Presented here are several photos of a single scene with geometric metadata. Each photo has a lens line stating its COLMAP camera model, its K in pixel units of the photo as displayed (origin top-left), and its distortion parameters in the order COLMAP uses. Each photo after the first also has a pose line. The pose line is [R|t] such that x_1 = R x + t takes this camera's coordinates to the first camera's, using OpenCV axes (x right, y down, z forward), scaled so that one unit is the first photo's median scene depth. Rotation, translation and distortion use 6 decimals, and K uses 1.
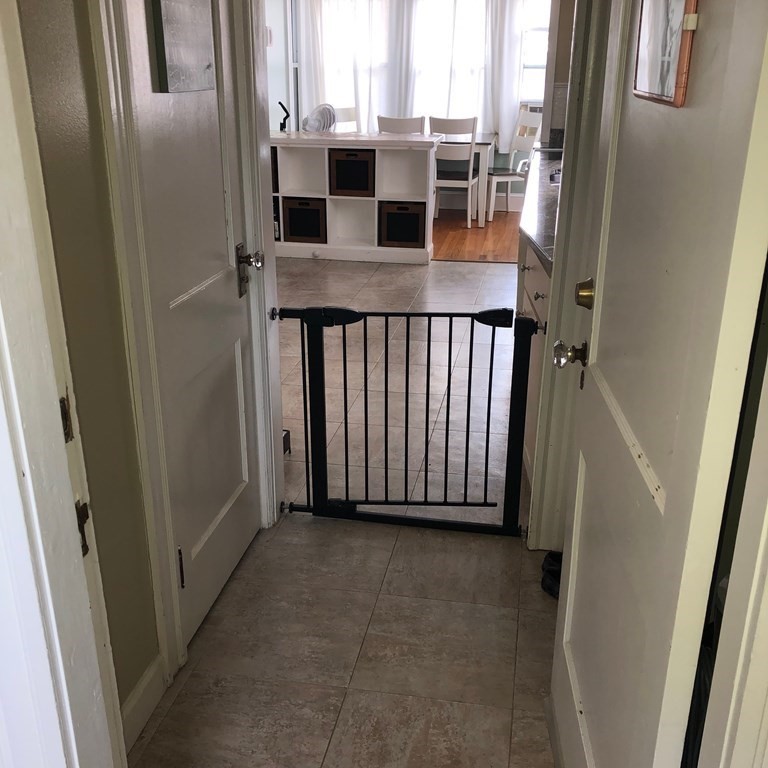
lens RADIAL K [[833.3, 0, 385.1], [0, 833.3, 391.2], [0, 0, 1]] dist [0.022719, 0.000000]
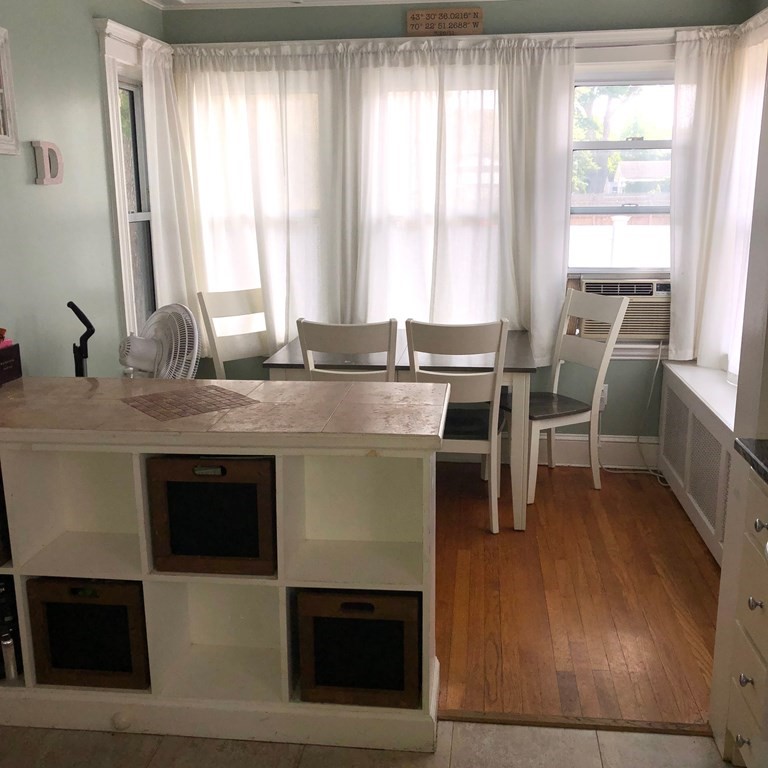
lens RADIAL K [[833.3, 0, 385.2], [0, 833.3, 379.1], [0, 0, 1]] dist [0.022719, 0.000000]
pose [[0.997974, -0.029650, 0.056283, 0.014116], [0.038273, 0.986552, -0.158906, -0.226244], [-0.050815, 0.160739, 0.985688, 0.554856]]
